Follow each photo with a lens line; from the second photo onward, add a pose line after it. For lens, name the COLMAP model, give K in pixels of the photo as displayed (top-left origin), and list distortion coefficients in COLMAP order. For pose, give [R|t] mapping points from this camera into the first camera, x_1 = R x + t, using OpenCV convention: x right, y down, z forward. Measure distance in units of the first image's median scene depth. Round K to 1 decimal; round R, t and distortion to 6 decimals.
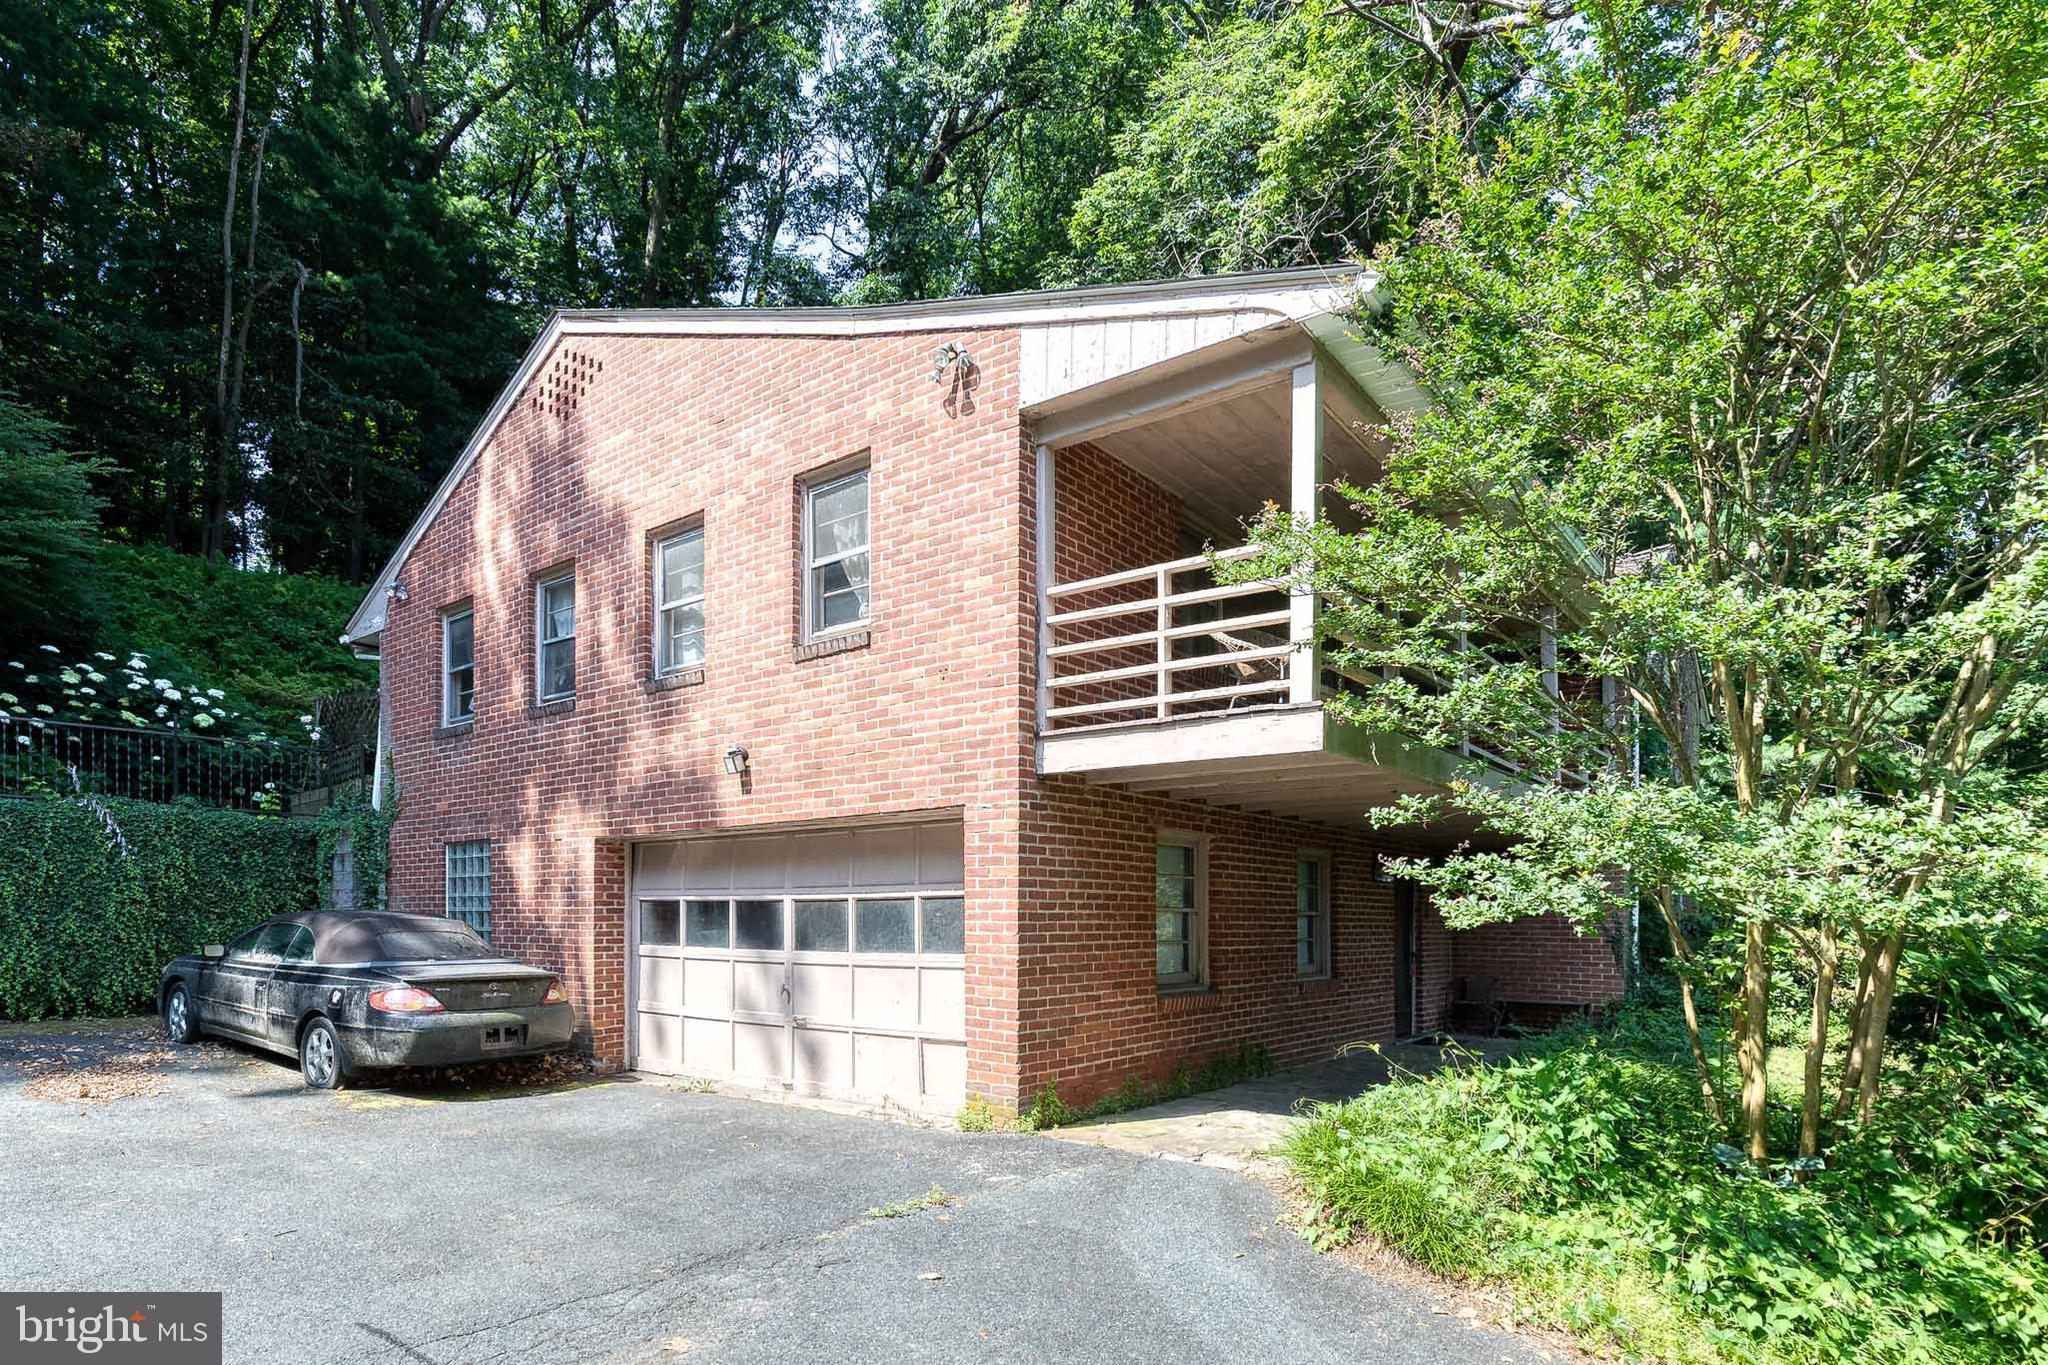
lens RADIAL K [[953.6, 0, 1026.1], [0, 953.6, 674.2], [0, 0, 1]] dist [0.013480, -0.002352]
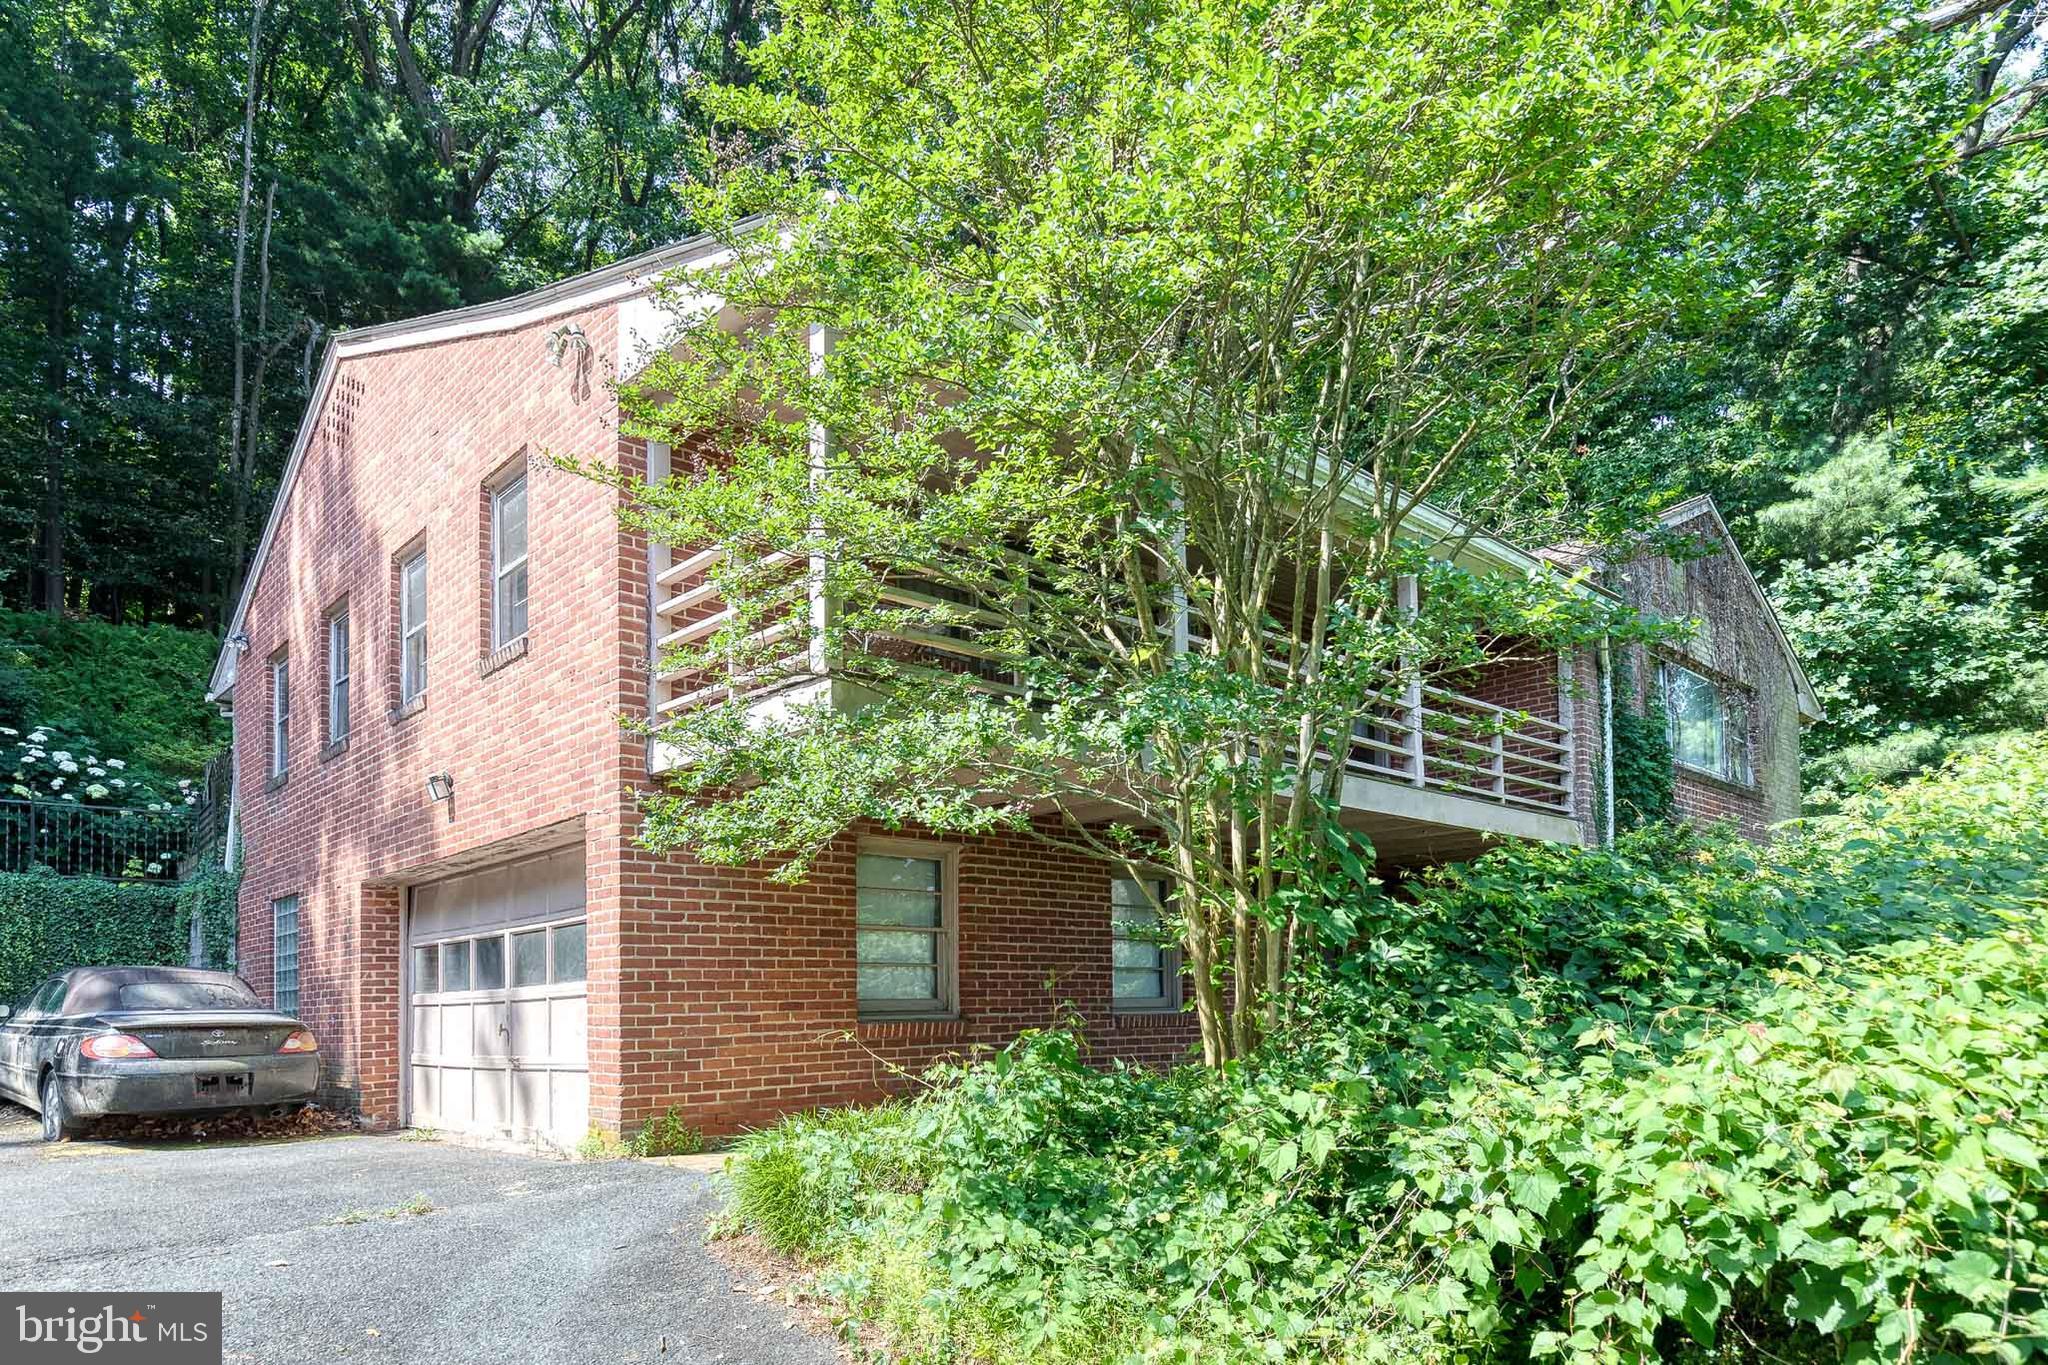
lens RADIAL K [[1103.4, 0, 1023.8], [0, 1103.4, 693.3], [0, 0, 1]] dist [0.003199, 0.001761]
pose [[0.992842, -0.058502, -0.104128, 0.328017], [0.056385, 0.998140, -0.023163, 0.047283], [0.105290, 0.017126, 0.994294, -0.022262]]
